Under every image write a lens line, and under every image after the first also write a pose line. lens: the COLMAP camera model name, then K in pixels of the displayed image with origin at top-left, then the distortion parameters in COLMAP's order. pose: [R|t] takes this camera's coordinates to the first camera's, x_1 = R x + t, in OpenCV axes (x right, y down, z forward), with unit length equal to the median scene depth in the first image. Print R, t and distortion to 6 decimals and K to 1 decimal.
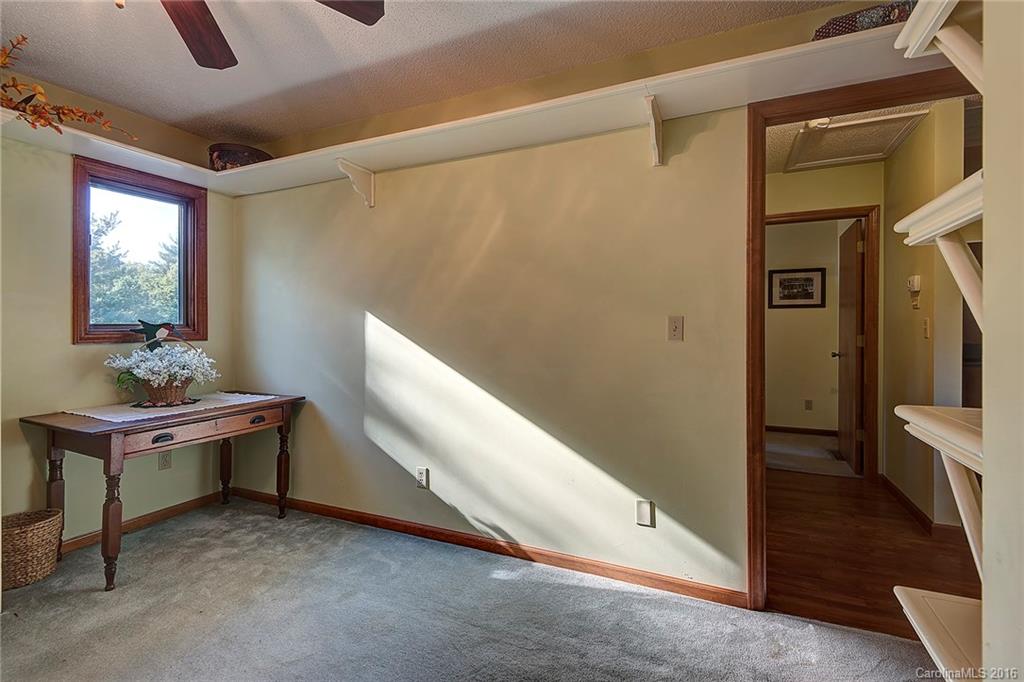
lens RADIAL K [[475.8, 0, 512.8], [0, 475.8, 324.0], [0, 0, 1]] dist [0.000490, -0.000049]
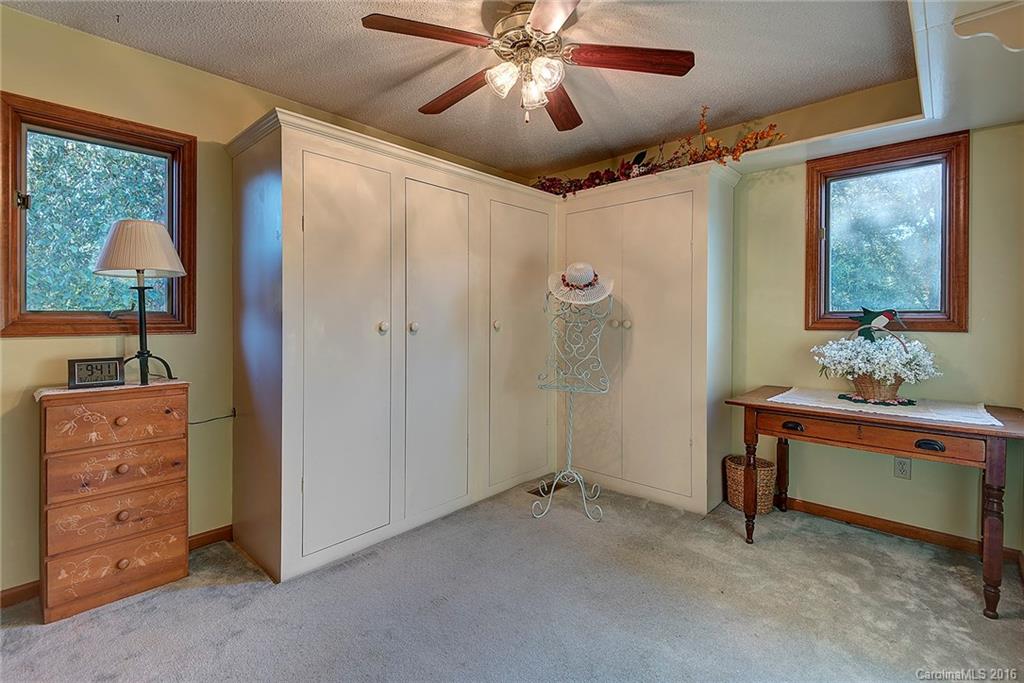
lens RADIAL K [[469.4, 0, 516.2], [0, 469.4, 316.1], [0, 0, 1]] dist [-0.001824, -0.000419]
pose [[-0.300419, 0.002749, -0.953803, 0.320568], [0.006993, 0.999975, 0.000680, 0.003878], [0.953782, -0.006466, -0.300431, 0.638345]]
